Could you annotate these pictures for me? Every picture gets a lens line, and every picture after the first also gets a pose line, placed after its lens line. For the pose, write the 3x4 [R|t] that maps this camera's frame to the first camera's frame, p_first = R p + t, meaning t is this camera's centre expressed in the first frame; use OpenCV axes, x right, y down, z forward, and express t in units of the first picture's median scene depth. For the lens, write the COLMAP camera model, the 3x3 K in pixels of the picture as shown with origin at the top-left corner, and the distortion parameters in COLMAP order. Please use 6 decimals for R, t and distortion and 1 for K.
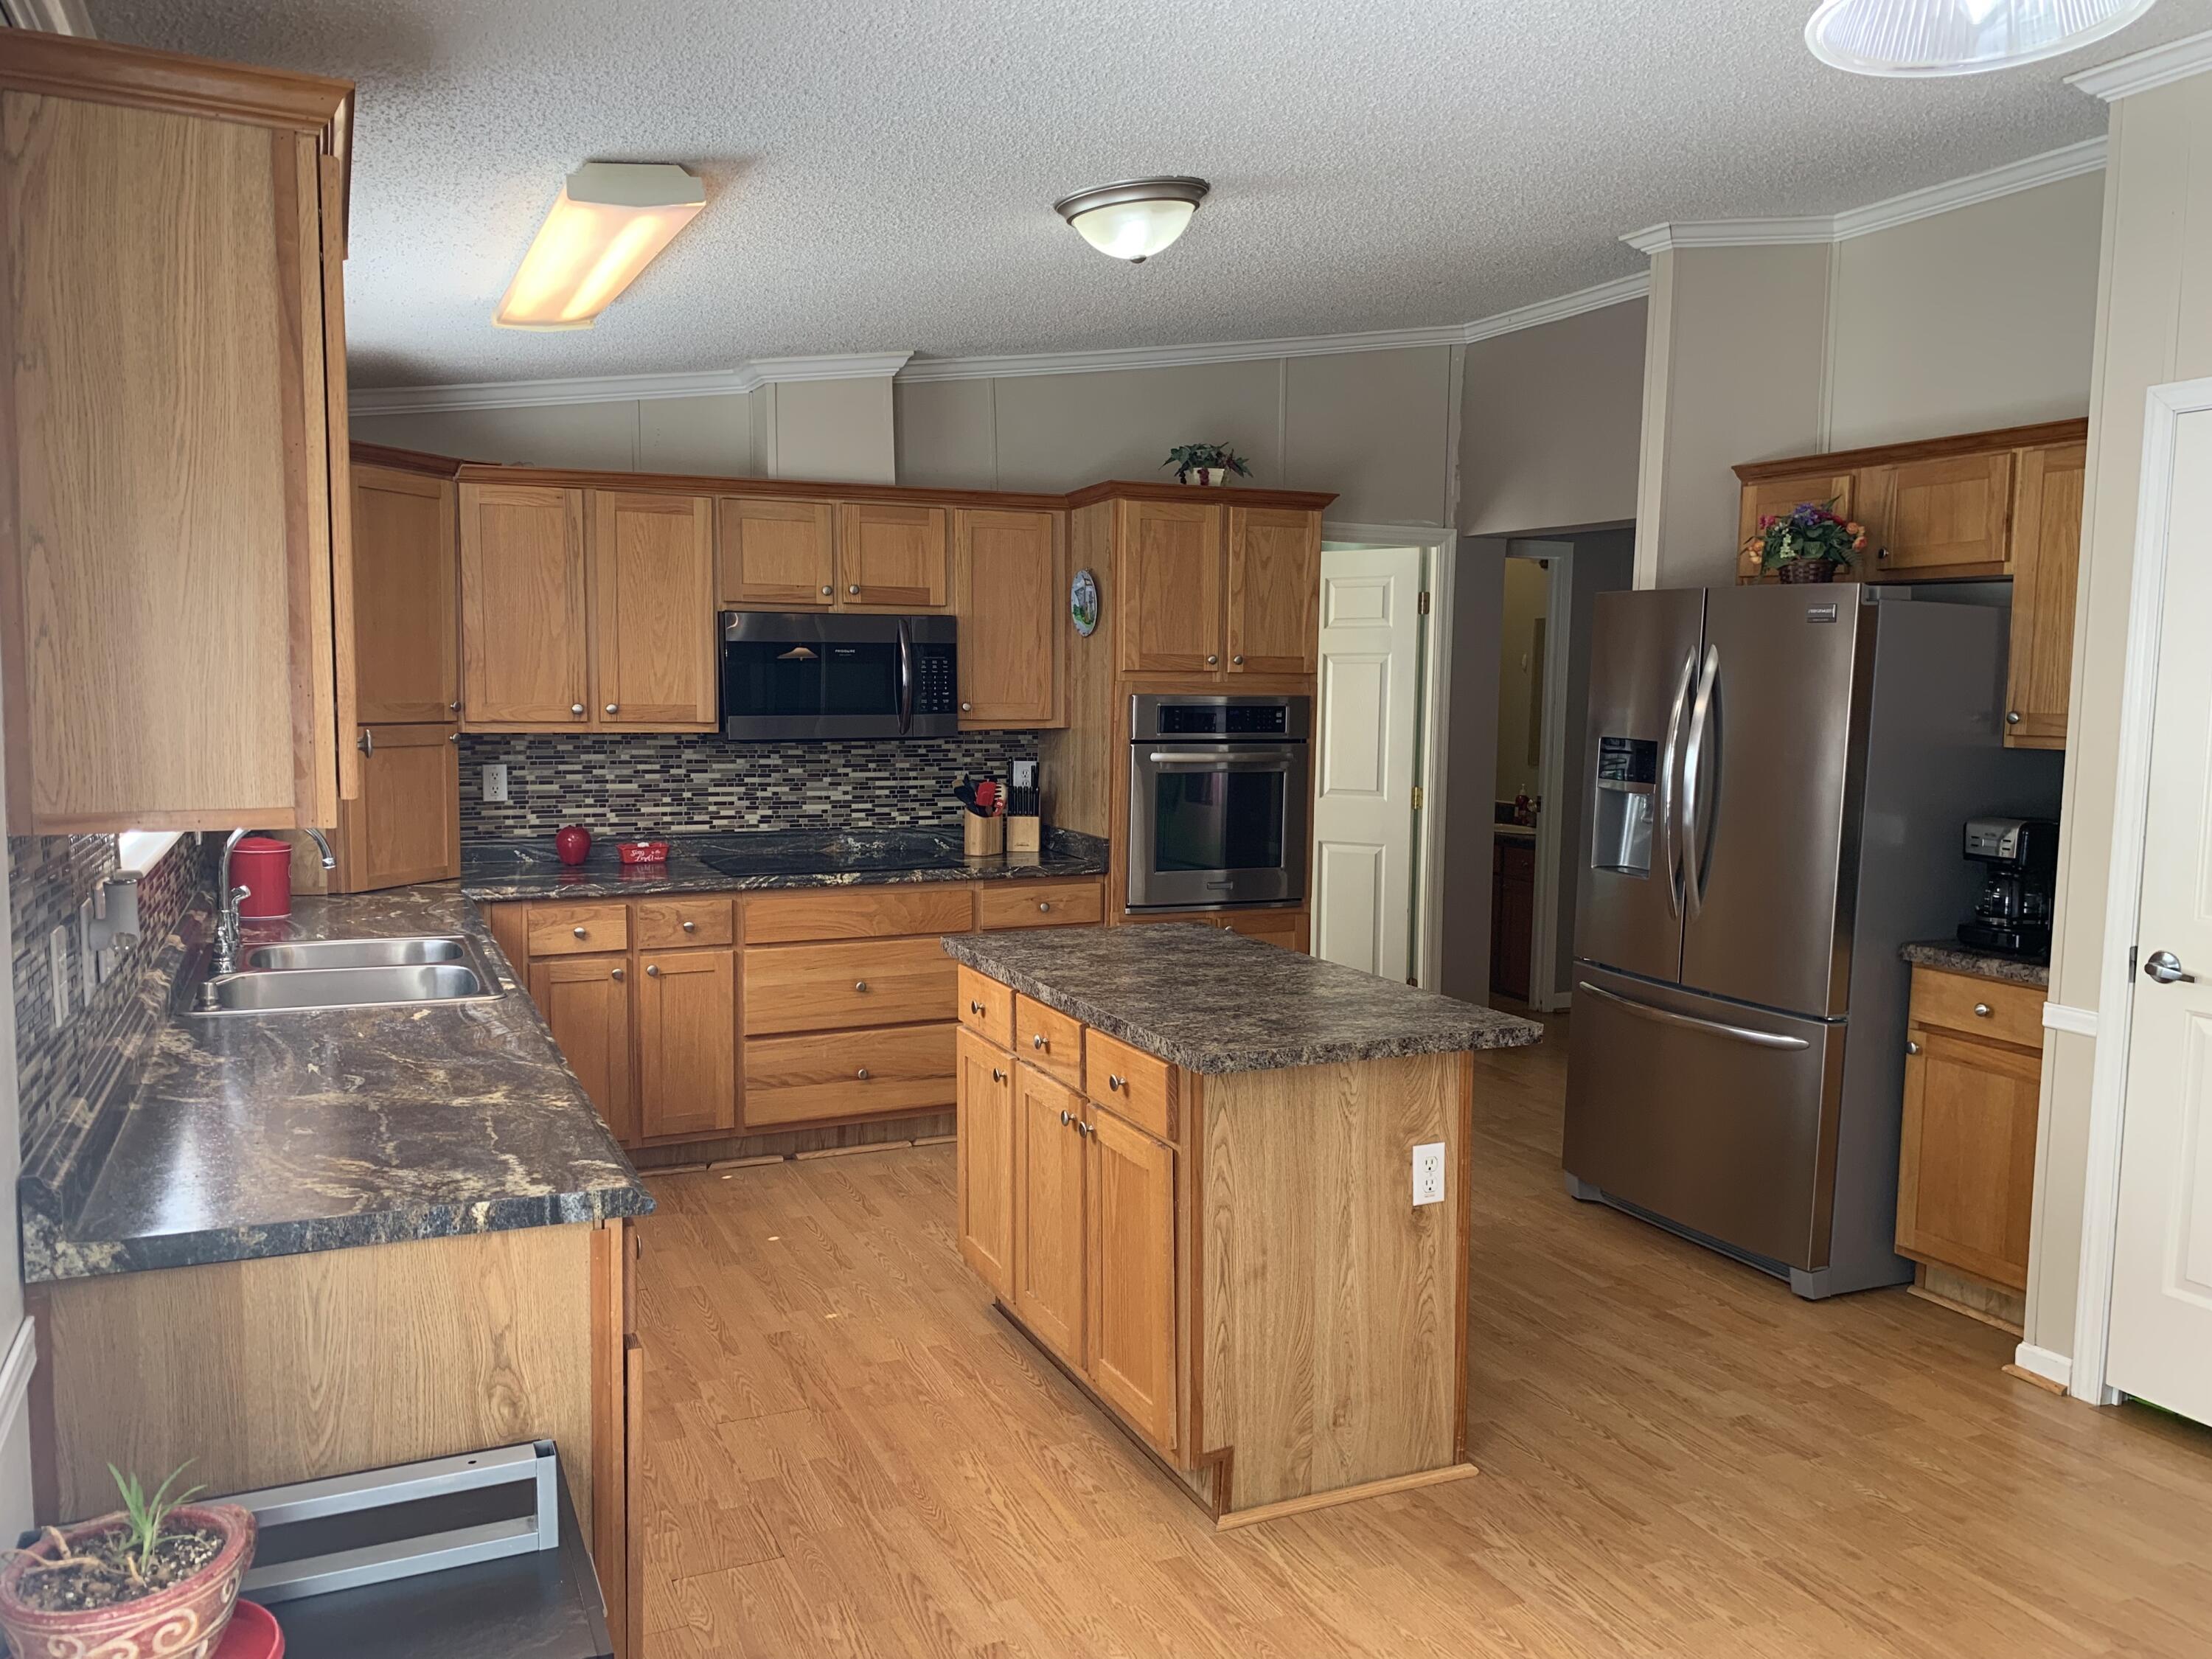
lens RADIAL K [[1732.8, 0, 1110.7], [0, 1732.8, 853.0], [0, 0, 1]] dist [0.161142, -0.422513]
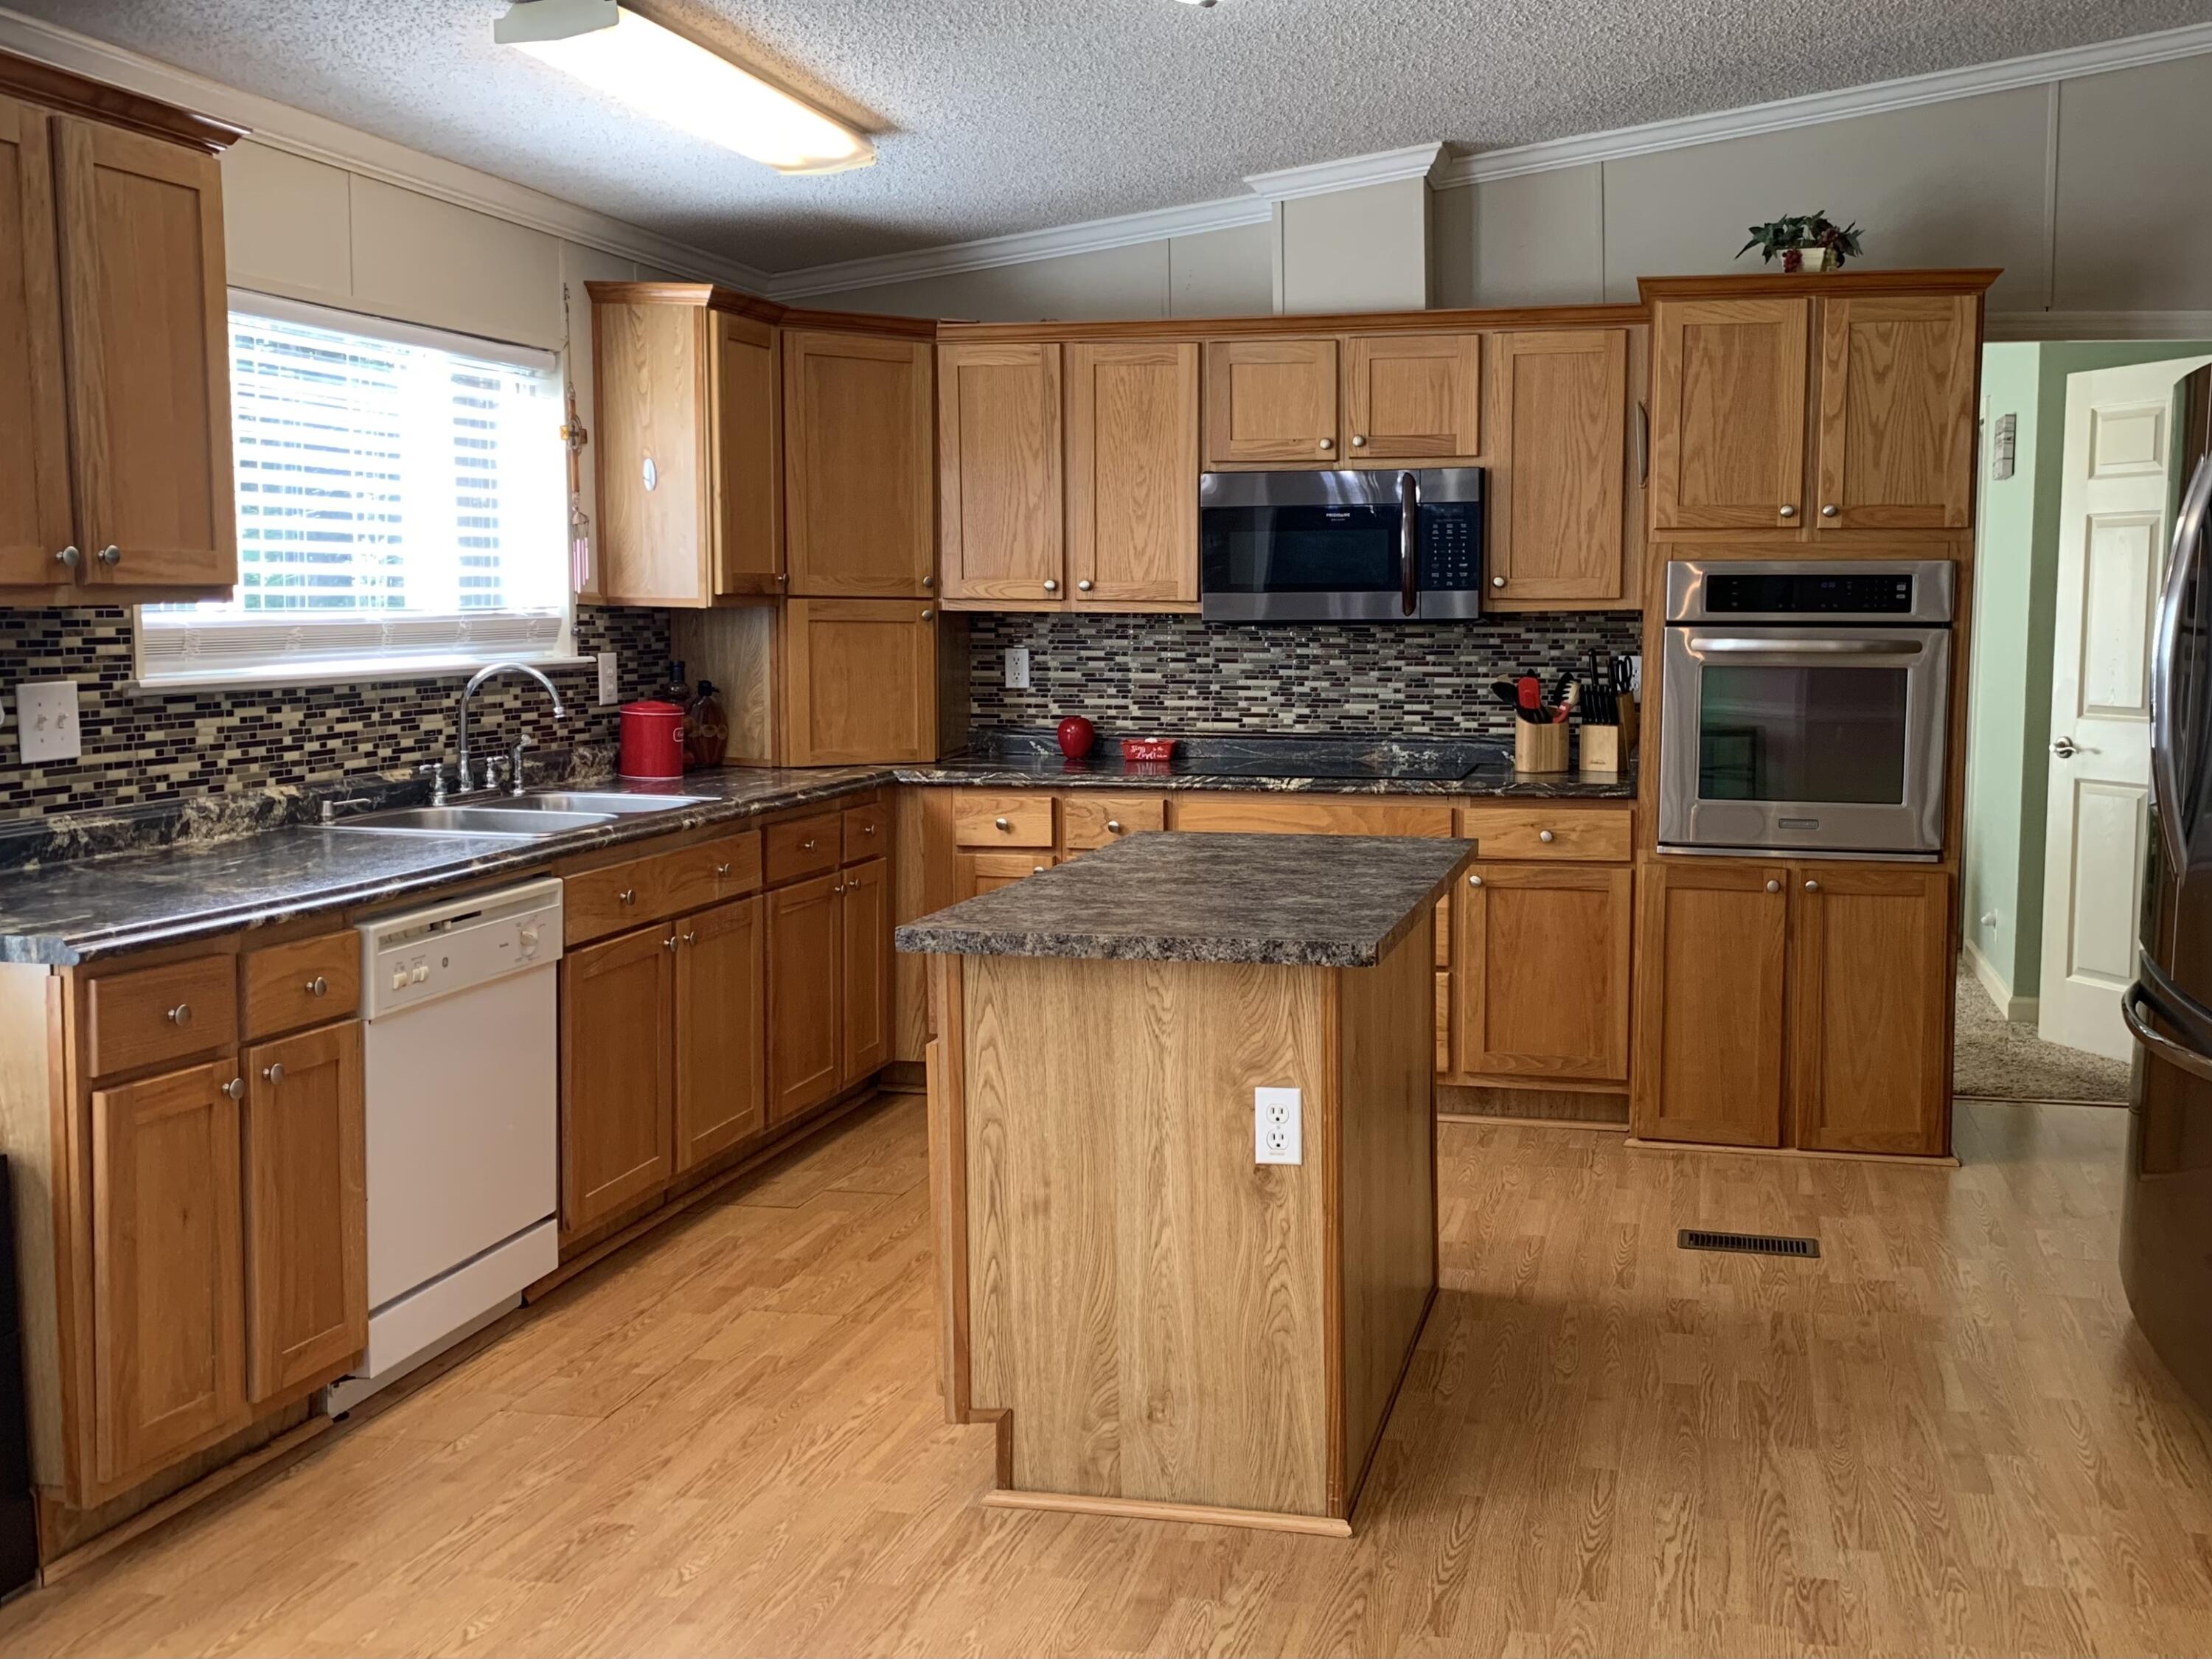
lens RADIAL K [[2228.7, 0, 1226.5], [0, 2228.7, 819.5], [0, 0, 1]] dist [0.193811, -0.473539]
pose [[0.810553, 0.052121, -0.583341, 0.442586], [-0.057030, 0.998323, 0.009957, 0.022510], [0.582882, 0.025197, 0.812166, 0.101259]]
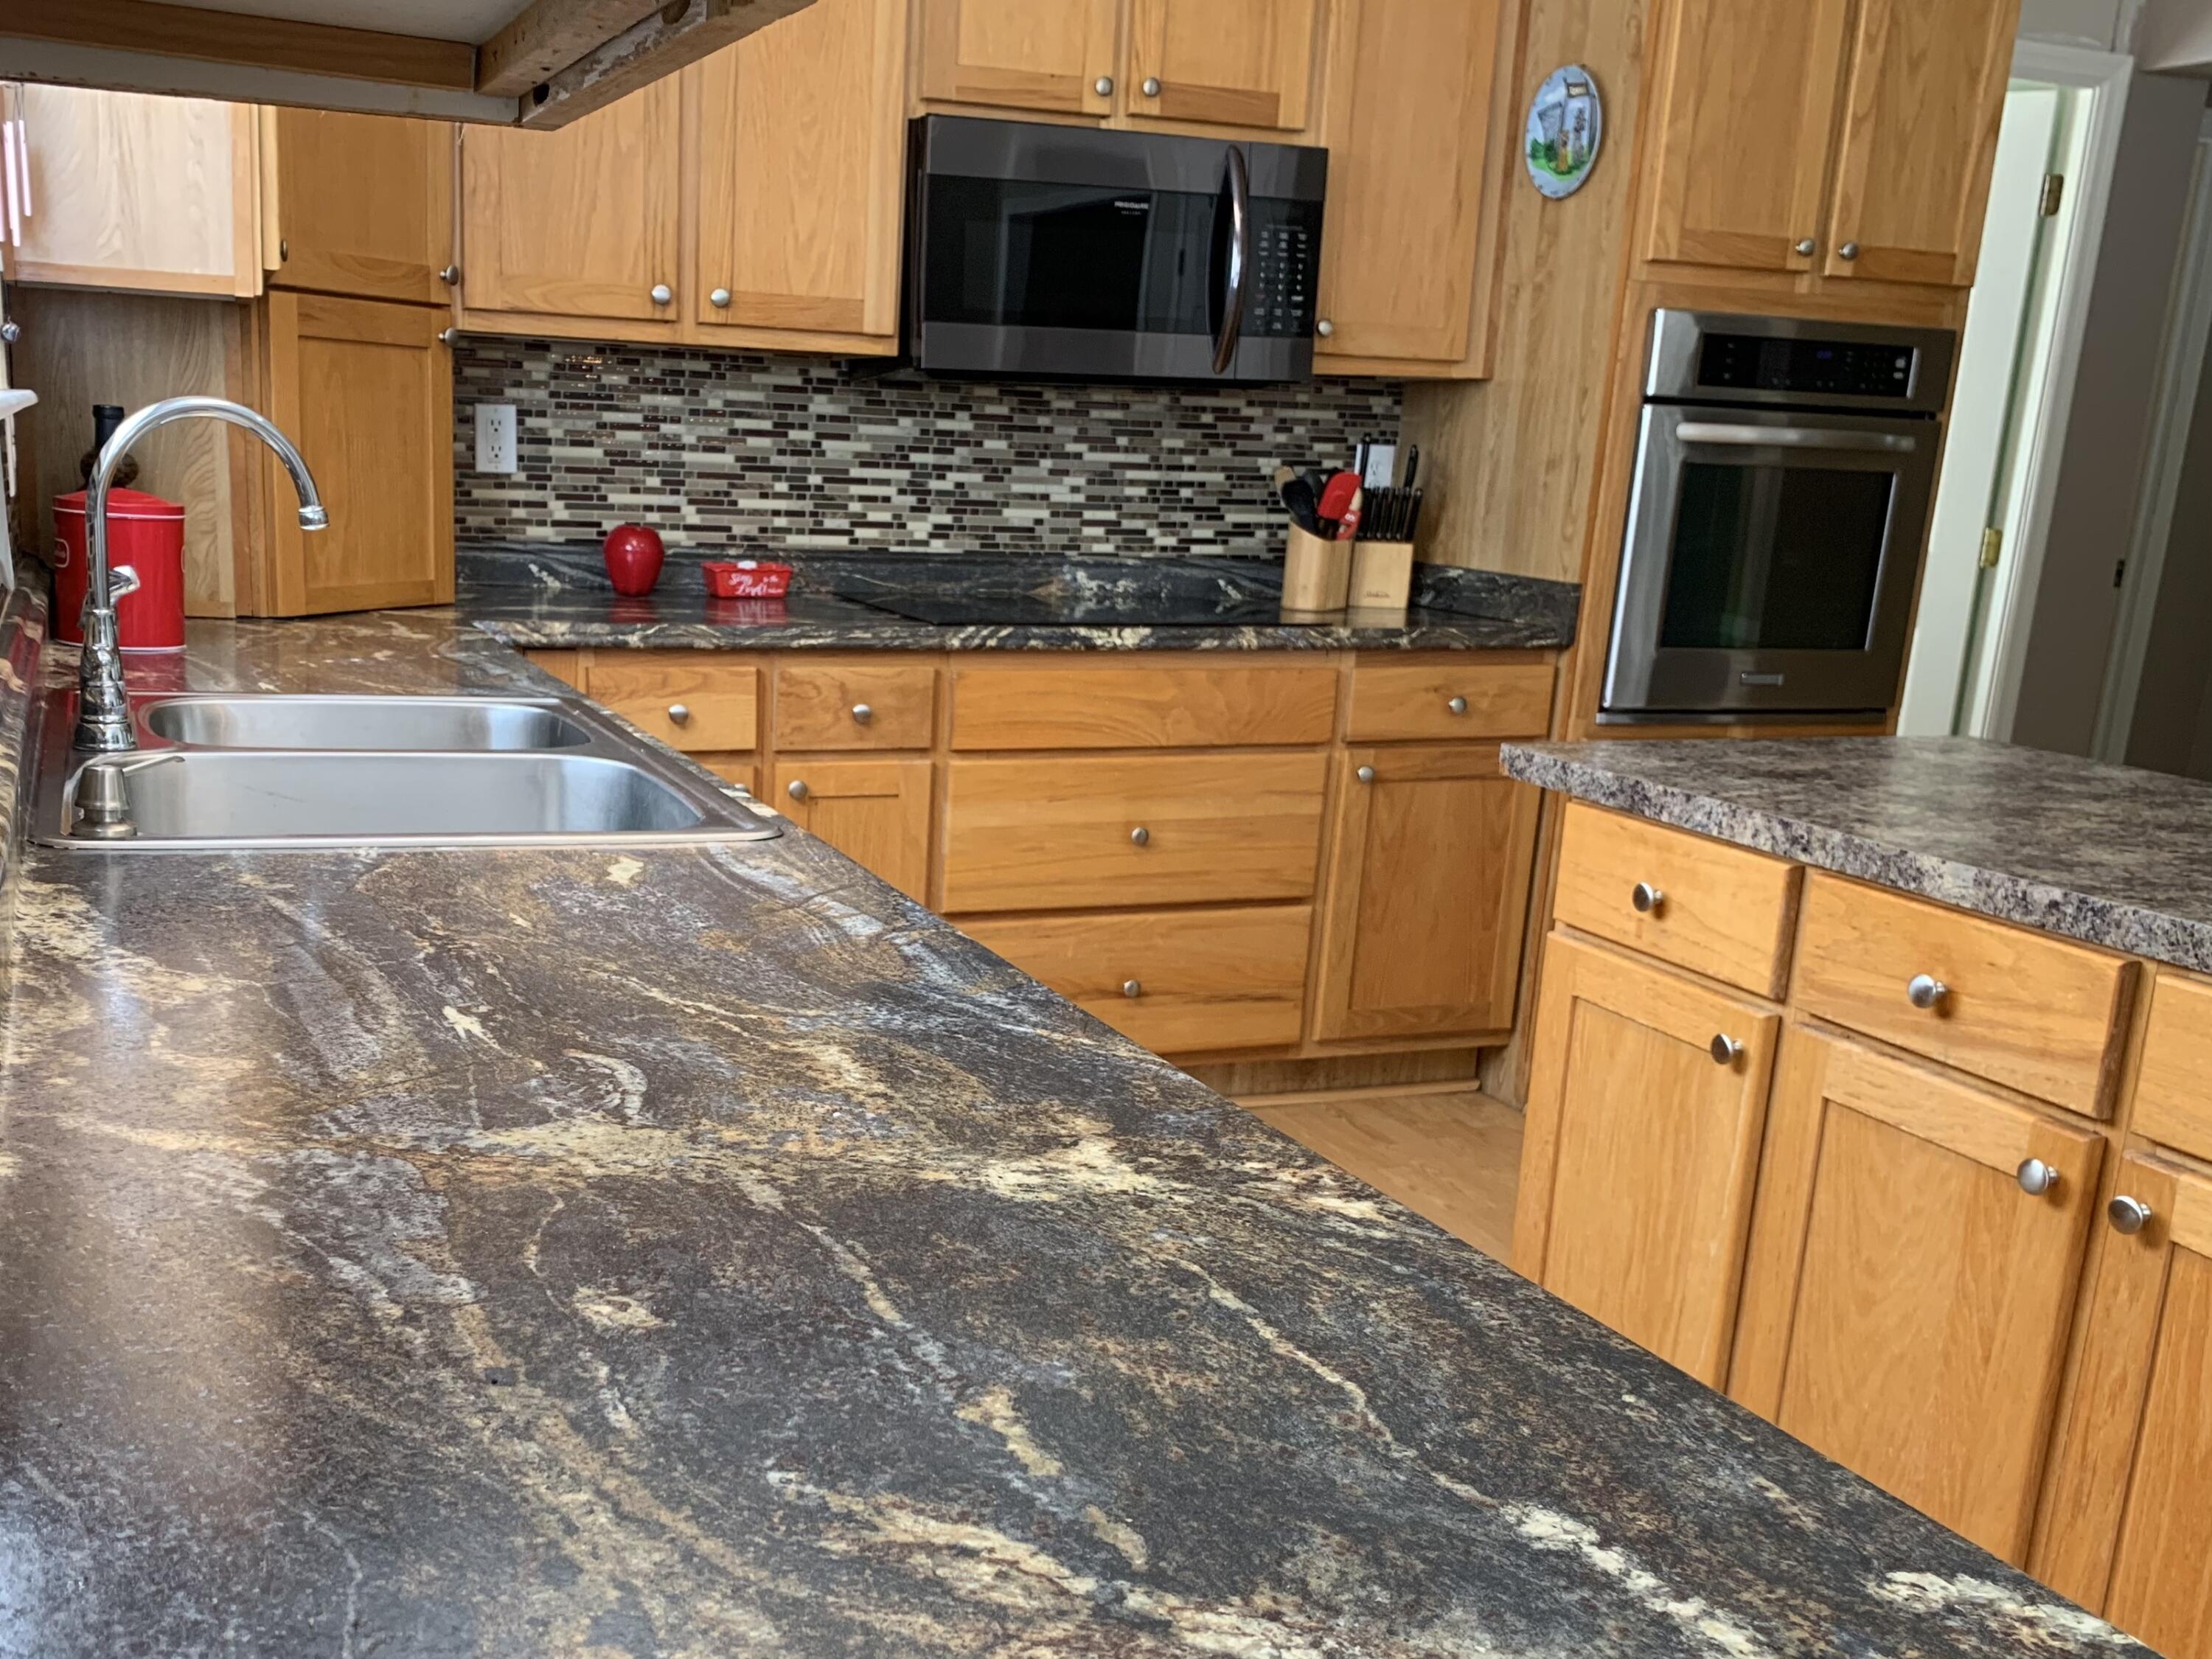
lens RADIAL K [[2185.1, 0, 923.5], [0, 2185.1, 1023.4], [0, 0, 1]] dist [0.168774, -0.421516]
pose [[0.997339, 0.048420, -0.054509, -0.168946], [-0.038921, 0.985773, 0.163515, 0.023405], [0.061651, -0.160959, 0.985034, 0.286035]]
